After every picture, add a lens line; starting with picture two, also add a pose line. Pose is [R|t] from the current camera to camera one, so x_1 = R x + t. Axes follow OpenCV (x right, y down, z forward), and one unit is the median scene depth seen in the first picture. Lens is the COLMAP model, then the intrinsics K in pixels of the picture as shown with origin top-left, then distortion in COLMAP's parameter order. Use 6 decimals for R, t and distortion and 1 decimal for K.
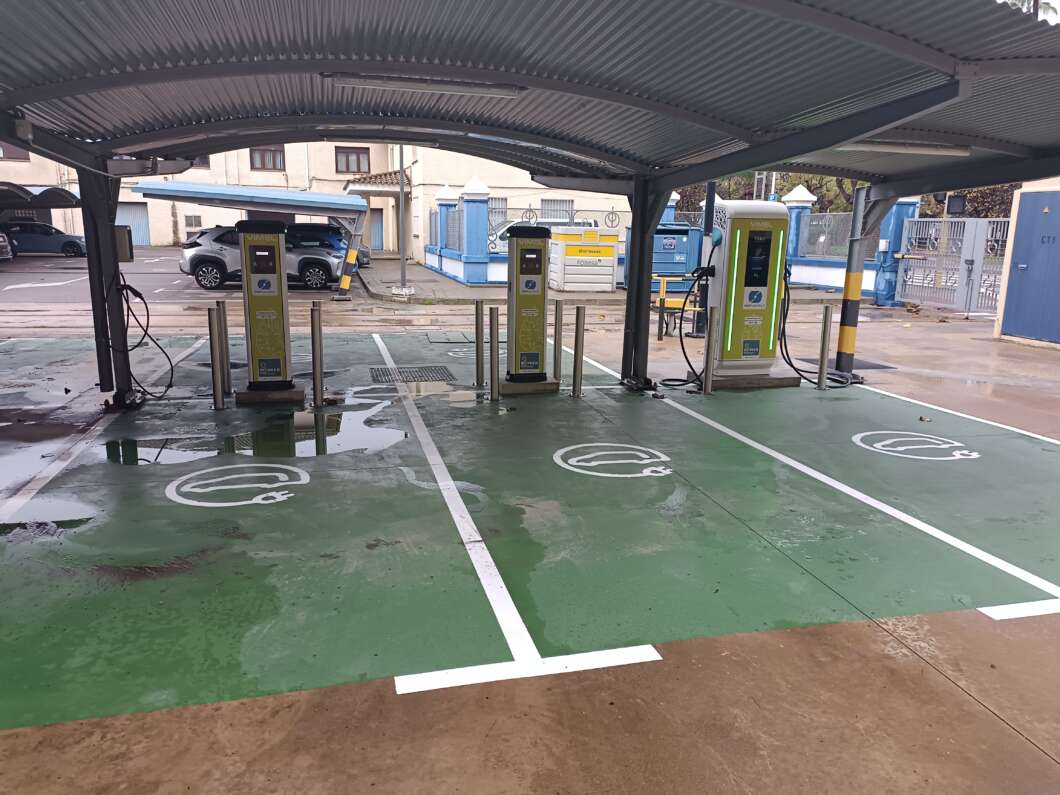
lens RADIAL K [[752.8, 0, 530.0], [0, 752.8, 397.5], [0, 0, 1]] dist [0.028929, 0.000102]
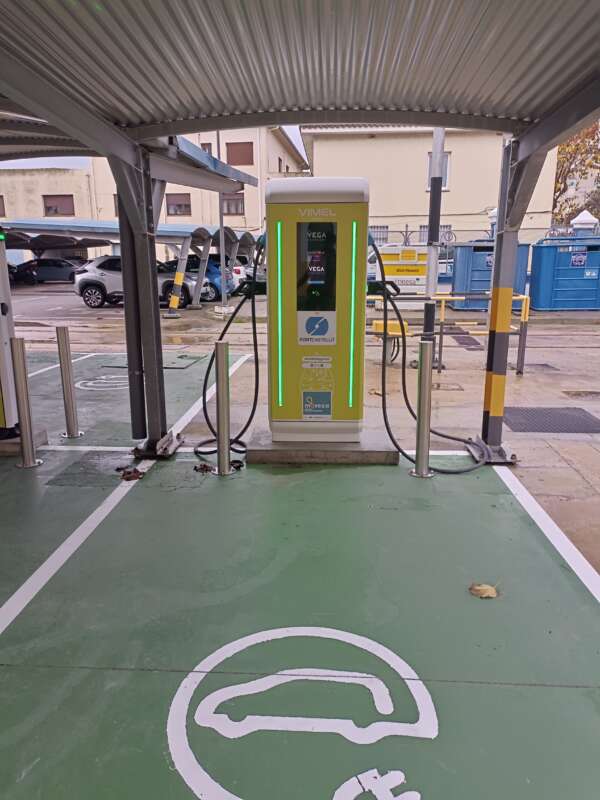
lens RADIAL K [[568.2, 0, 300.0], [0, 568.2, 400.0], [0, 0, 1]] dist [0.028929, 0.000102]
pose [[0.950463, 0.052116, -0.306437, 0.427203], [-0.045590, 0.998556, 0.028421, -0.081311], [0.307475, -0.013043, 0.951467, 0.517006]]
